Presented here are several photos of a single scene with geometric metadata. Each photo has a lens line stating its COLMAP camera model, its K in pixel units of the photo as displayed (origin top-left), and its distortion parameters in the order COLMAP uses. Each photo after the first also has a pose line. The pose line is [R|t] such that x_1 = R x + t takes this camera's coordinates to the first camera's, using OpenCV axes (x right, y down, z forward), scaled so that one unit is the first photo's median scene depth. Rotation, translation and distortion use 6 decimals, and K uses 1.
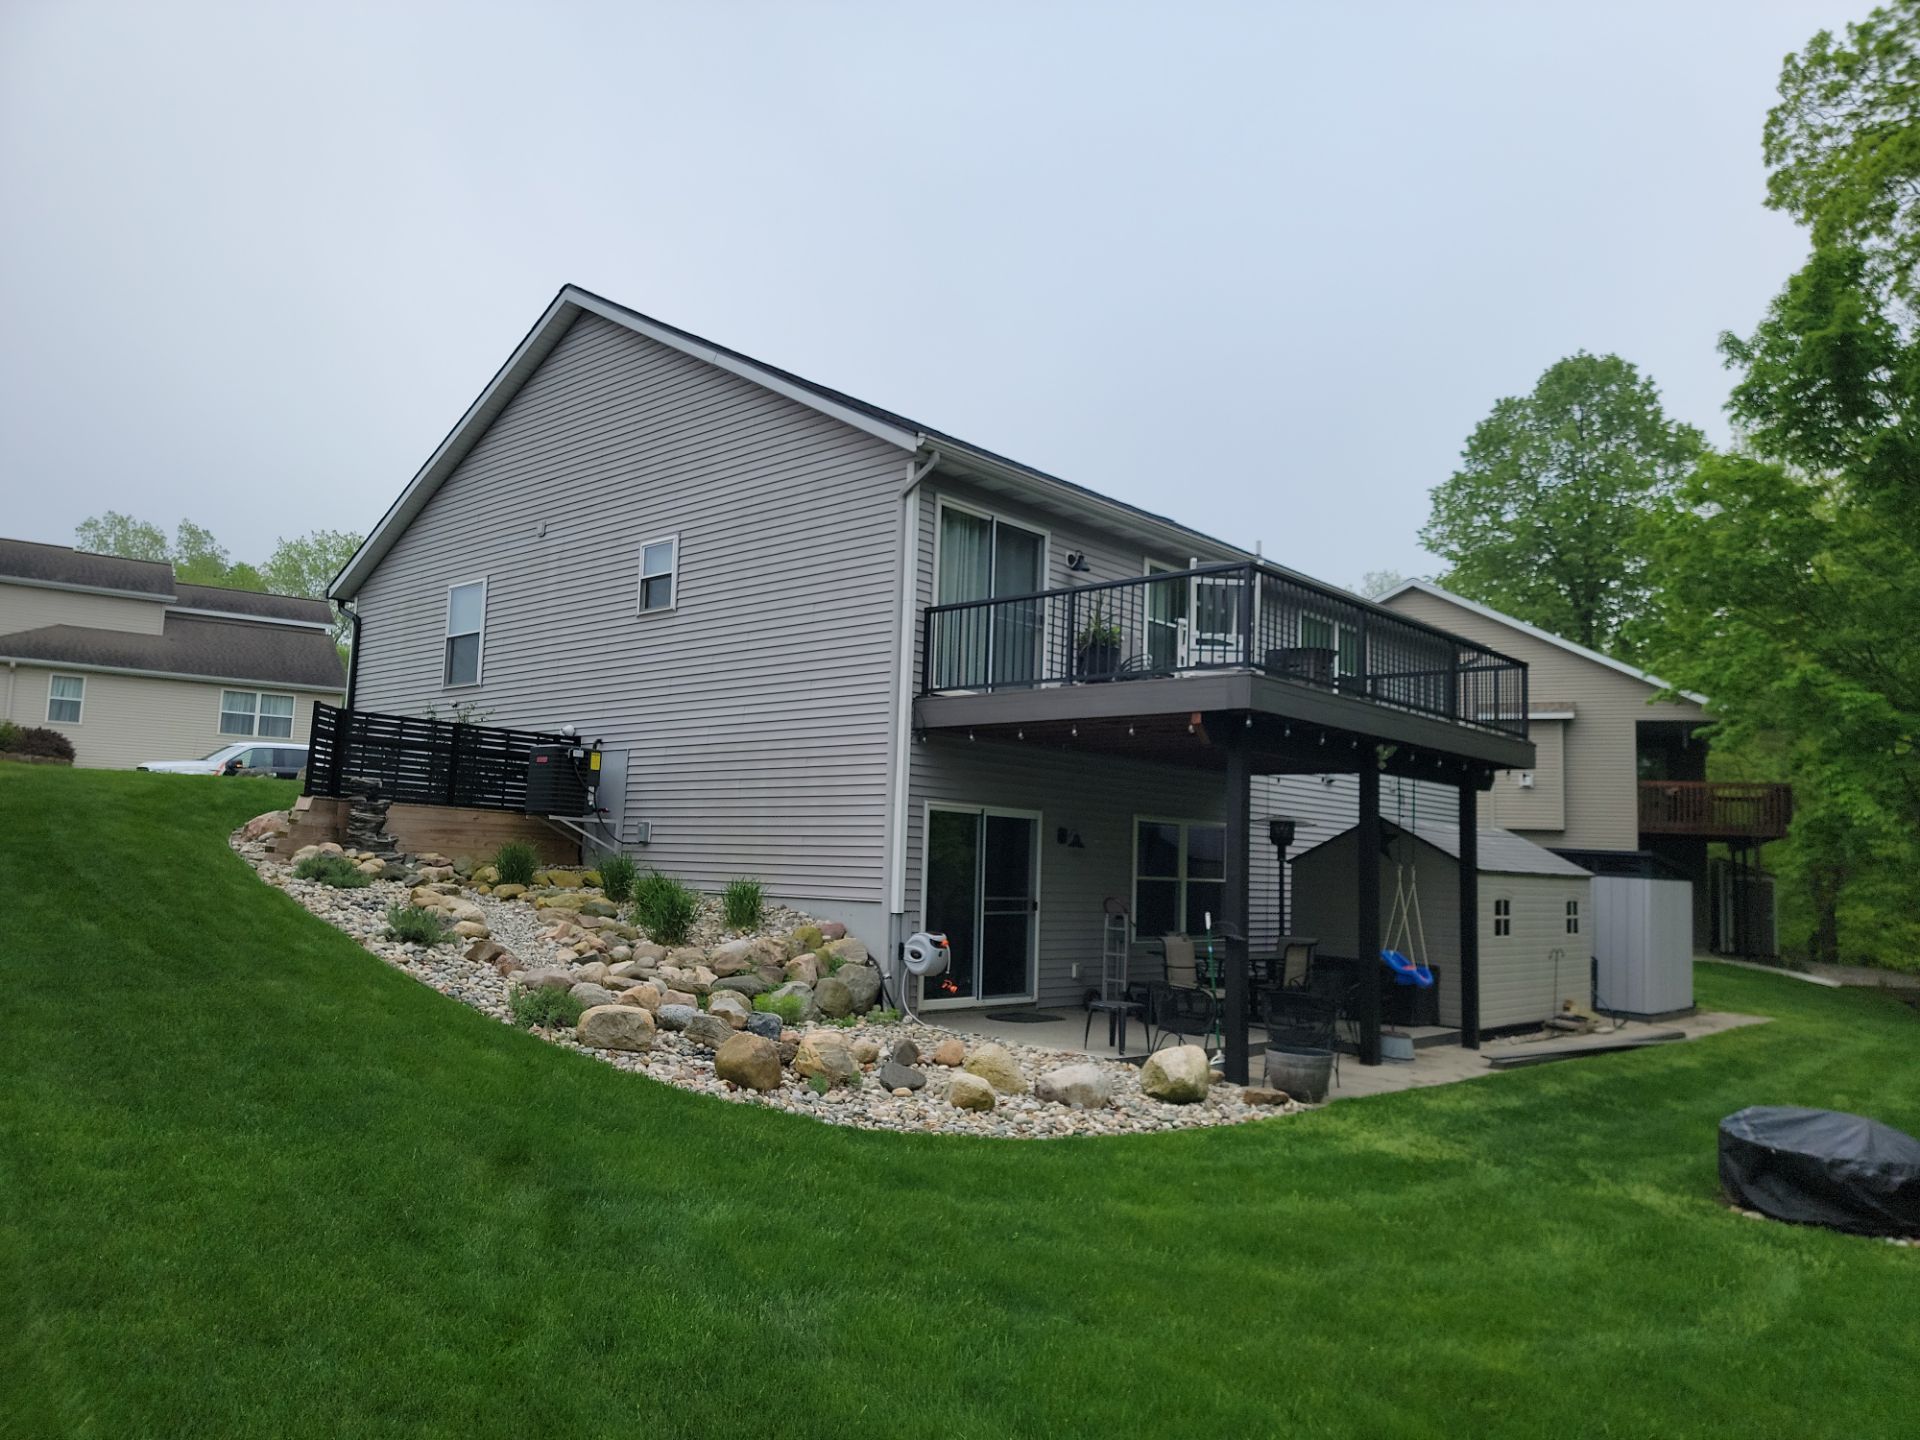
lens RADIAL K [[1337.9, 0, 952.9], [0, 1337.9, 727.6], [0, 0, 1]] dist [0.078621, -0.058102]
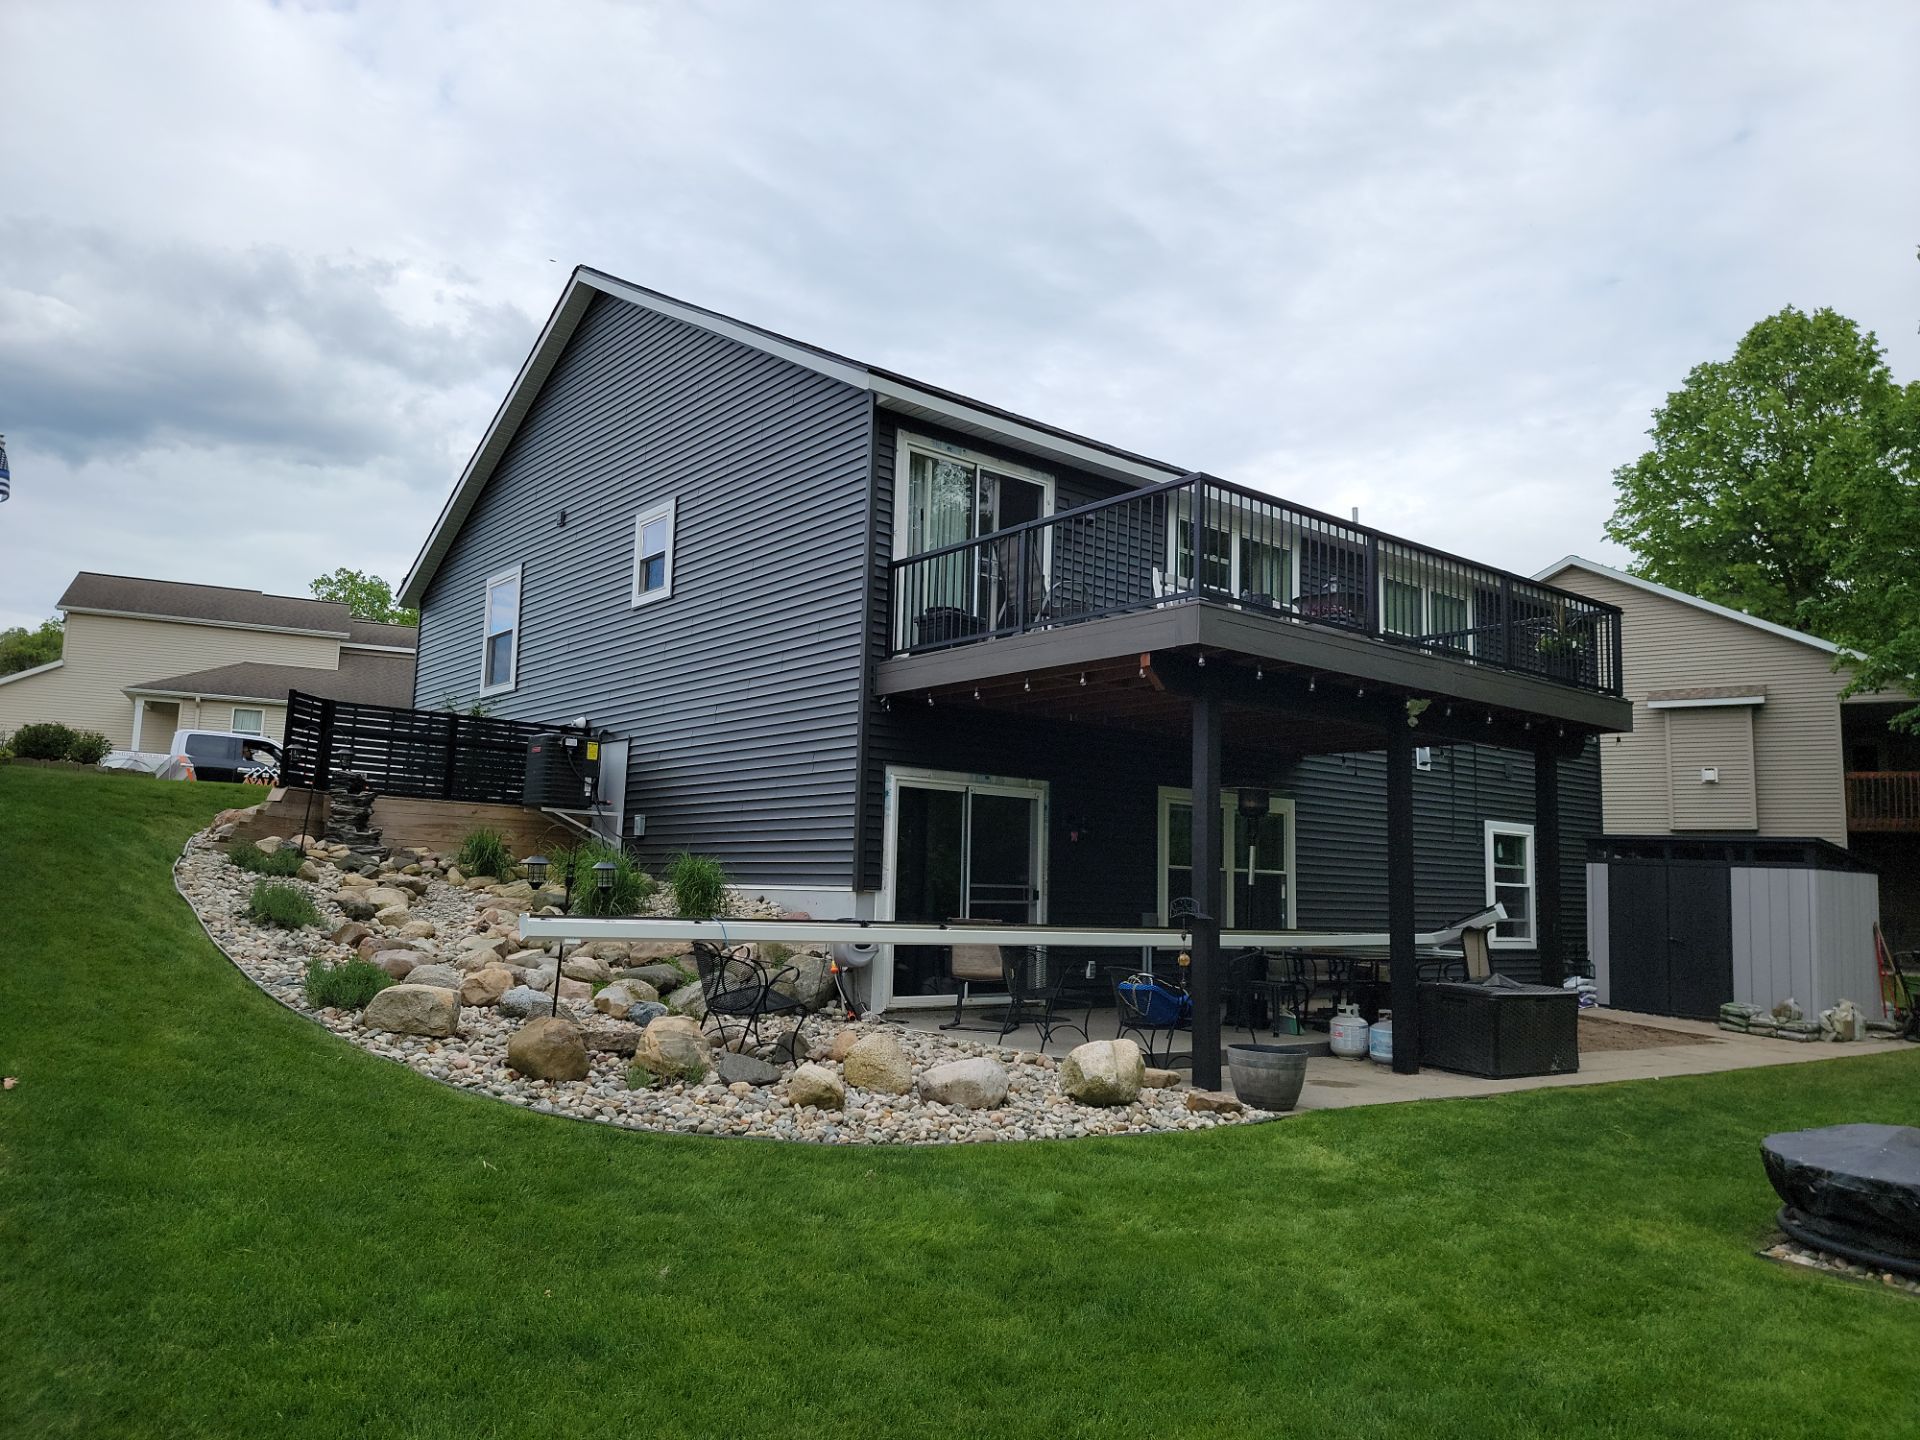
lens RADIAL K [[1337.9, 0, 952.9], [0, 1337.9, 727.6], [0, 0, 1]] dist [0.078621, -0.058102]
pose [[0.990104, -0.025614, -0.137980, 0.121922], [0.022829, 0.999503, -0.021729, 0.035930], [0.138468, 0.018364, 0.990197, 0.093158]]
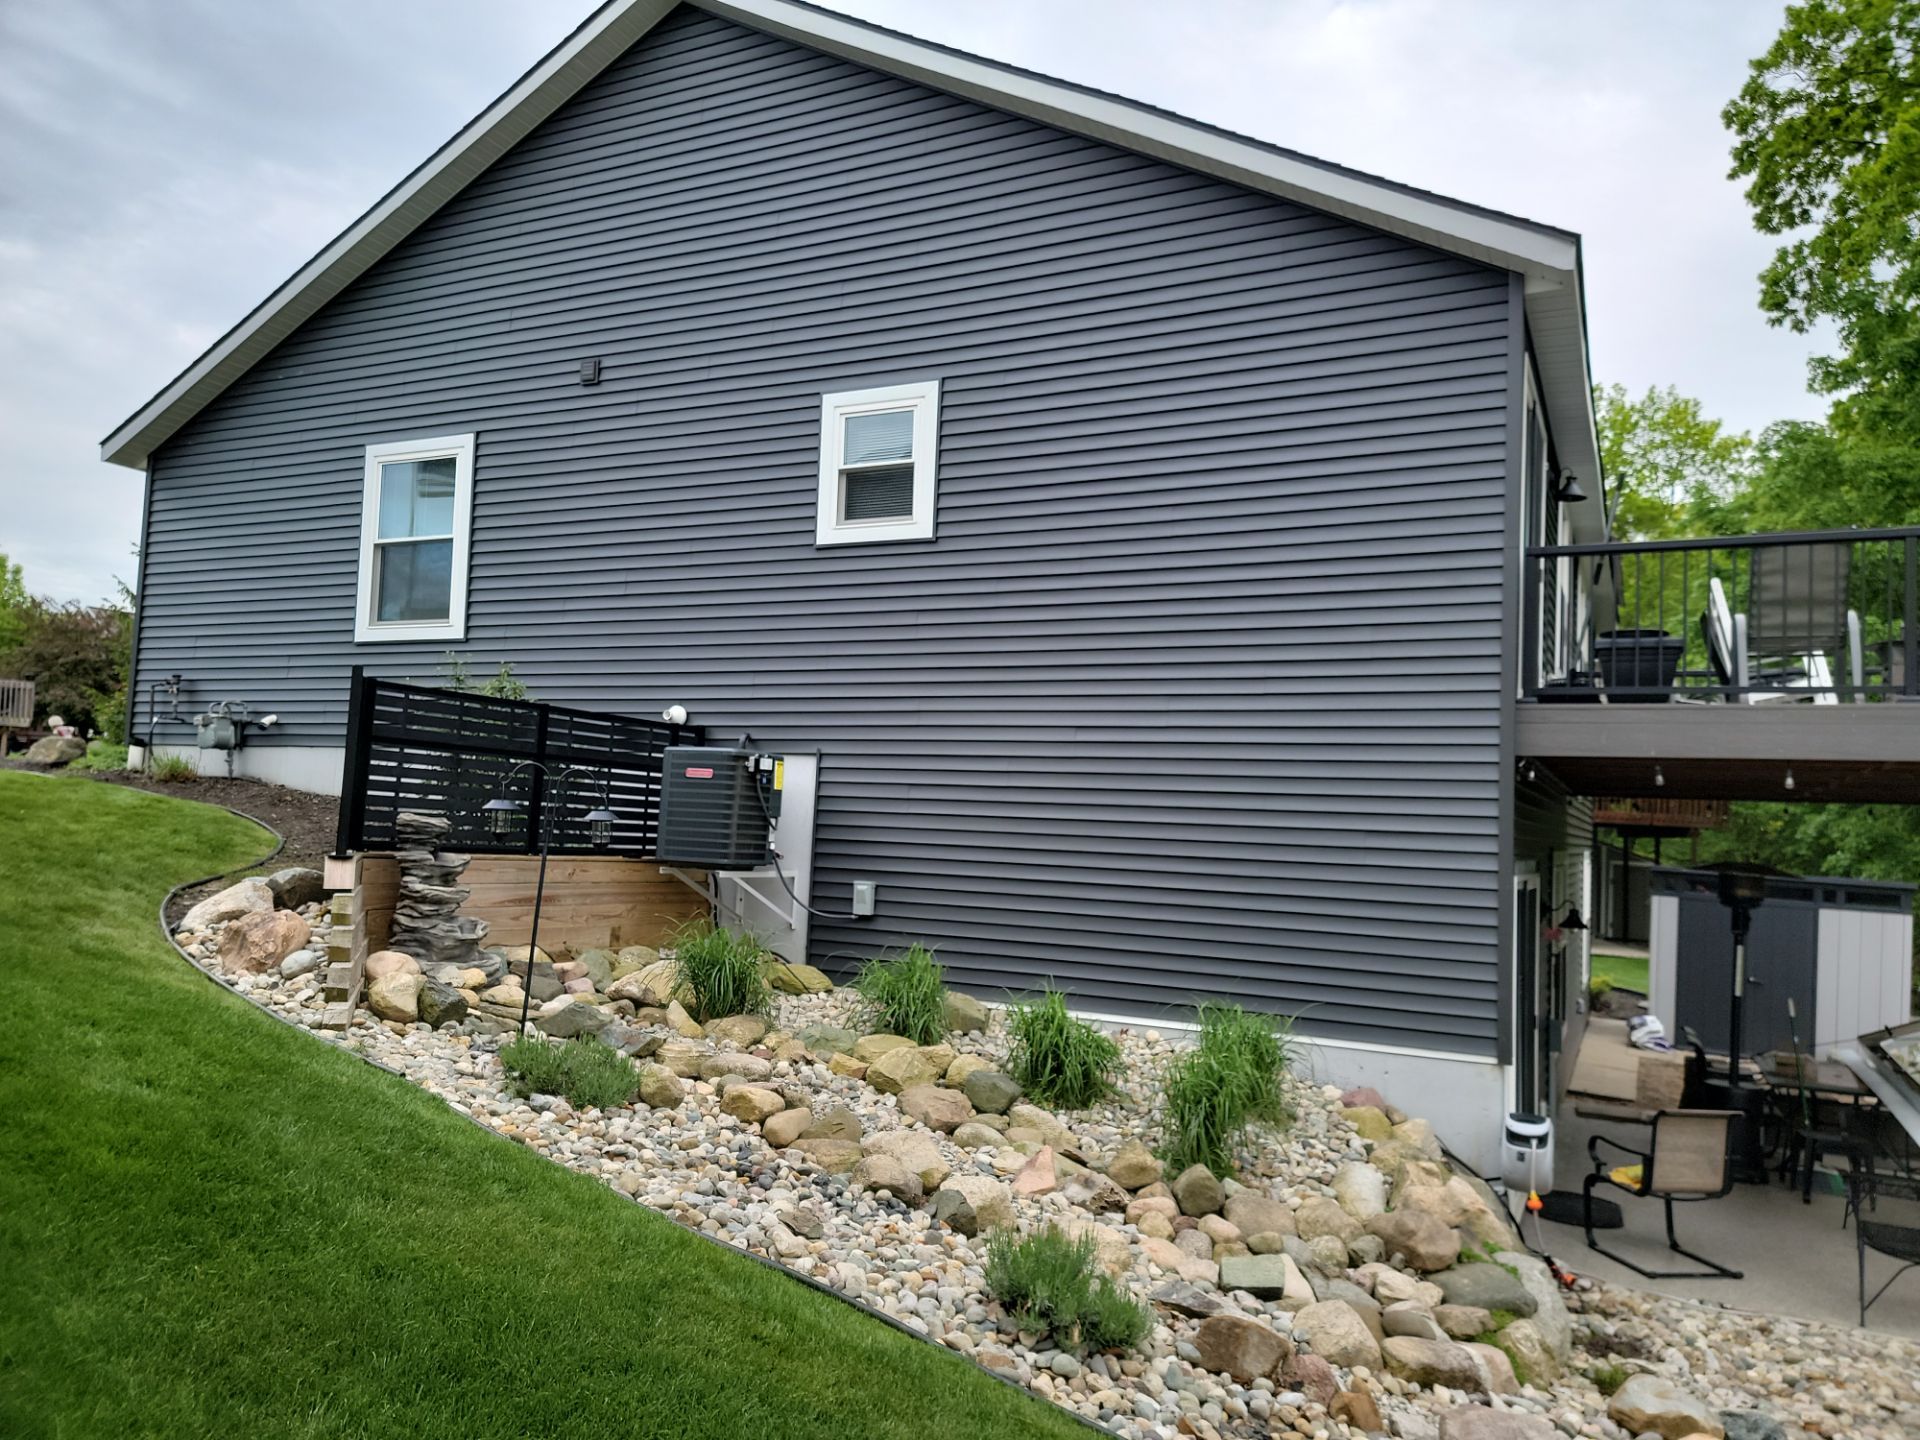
lens RADIAL K [[1337.9, 0, 952.9], [0, 1337.9, 727.6], [0, 0, 1]] dist [0.078621, -0.058102]
pose [[0.964379, 0.024201, 0.263415, -0.354353], [-0.035955, 0.998557, 0.039891, -0.021879], [-0.262070, -0.047941, 0.963857, 0.426928]]
